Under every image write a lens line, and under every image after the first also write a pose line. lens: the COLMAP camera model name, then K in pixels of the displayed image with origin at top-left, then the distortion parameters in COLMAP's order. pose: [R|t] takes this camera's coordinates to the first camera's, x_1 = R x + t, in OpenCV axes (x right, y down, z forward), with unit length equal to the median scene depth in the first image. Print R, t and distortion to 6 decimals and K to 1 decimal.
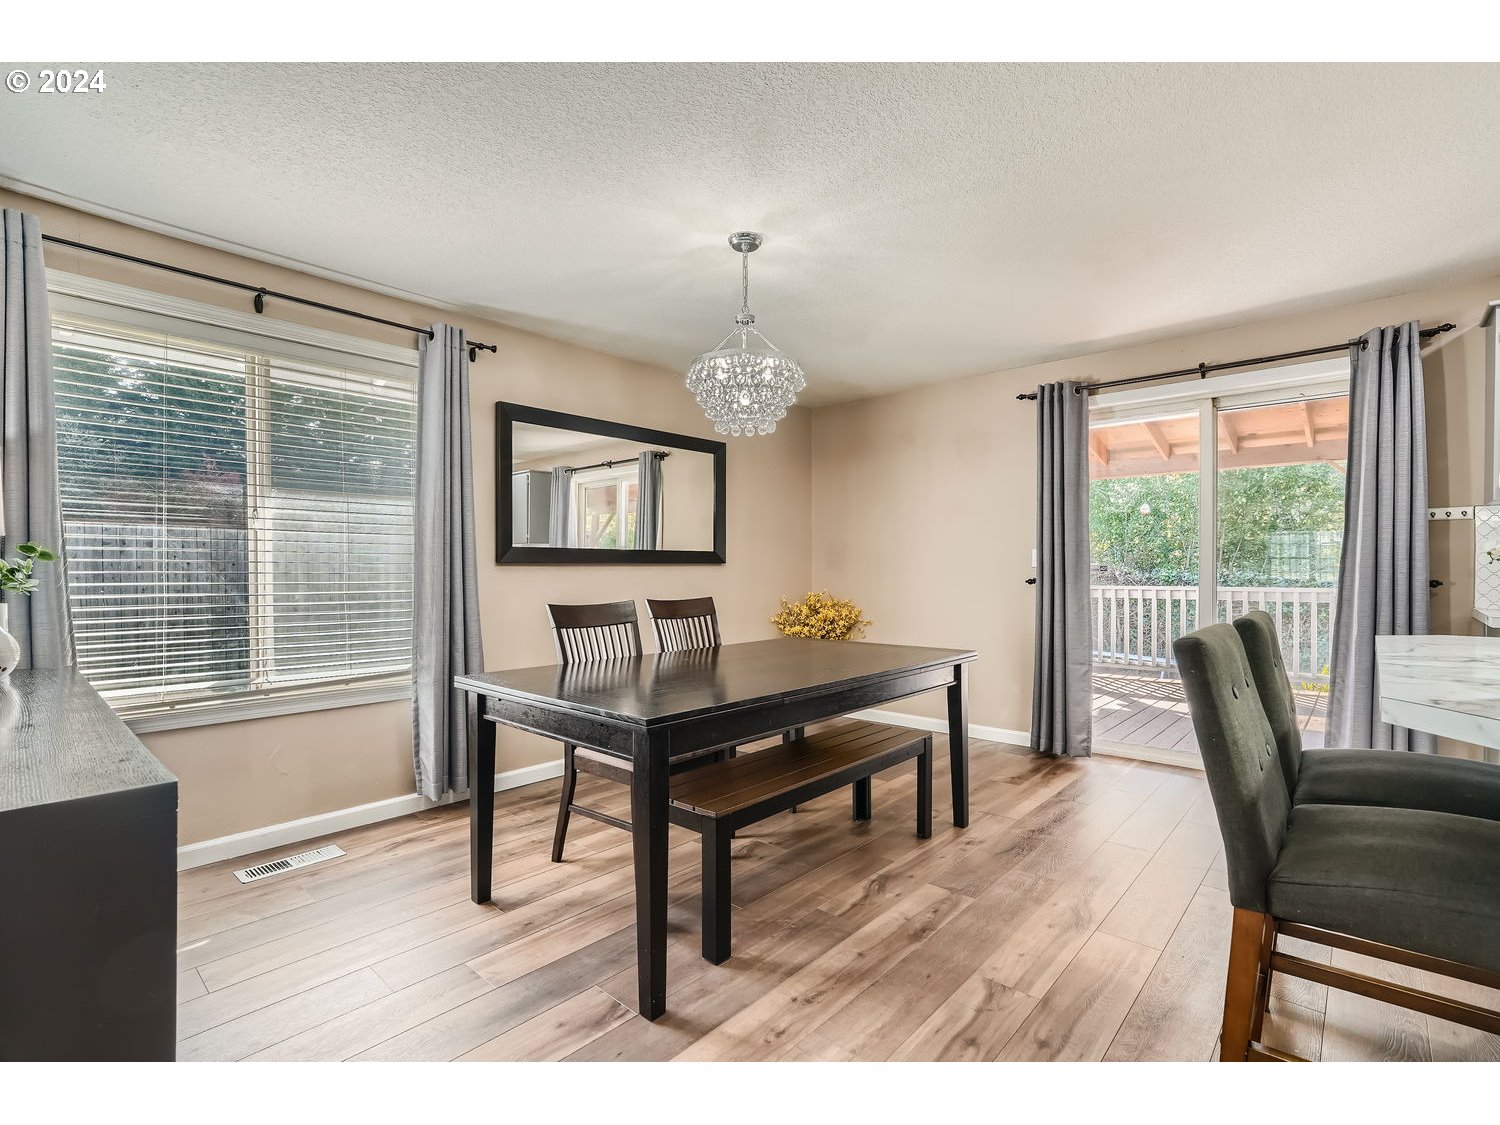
lens RADIAL K [[753.8, 0, 751.2], [0, 753.8, 589.4], [0, 0, 1]] dist [-0.000443, 0.000302]
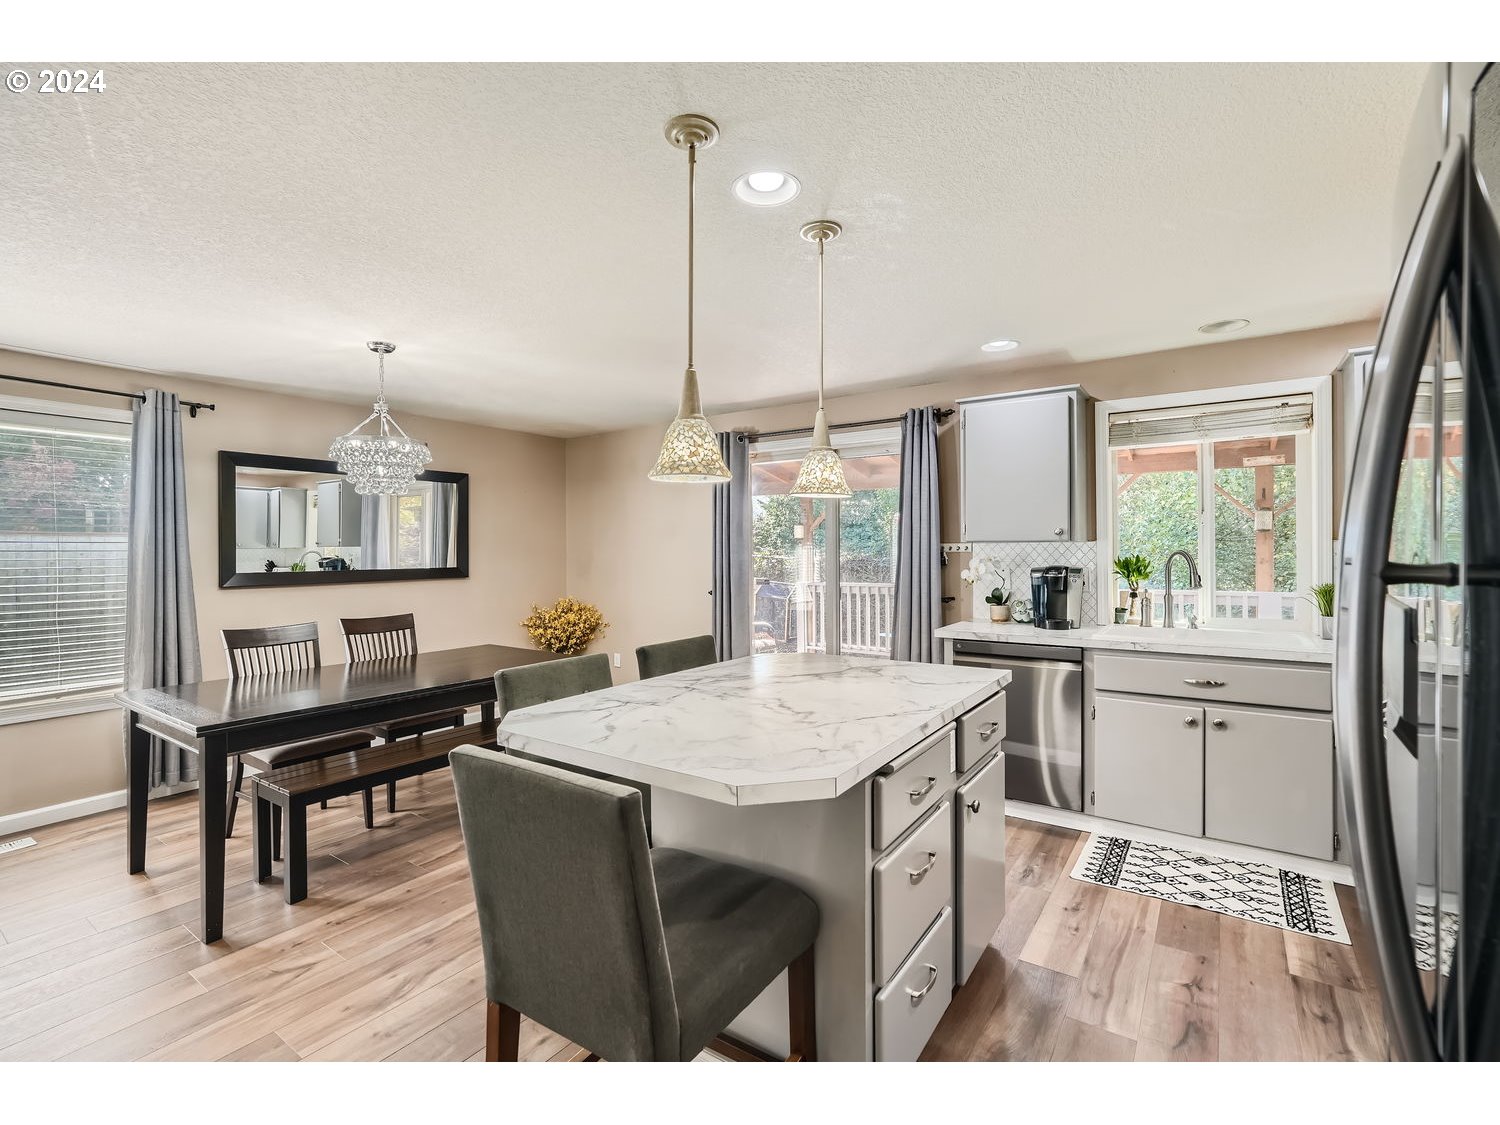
lens RADIAL K [[743.2, 0, 747.2], [0, 743.2, 559.5], [0, 0, 1]] dist [-0.000444, 0.014219]
pose [[0.993479, -0.007428, 0.113771, 0.381036], [0.009231, 0.999840, -0.015328, -0.058692], [-0.113639, 0.016279, 0.993389, -0.269804]]
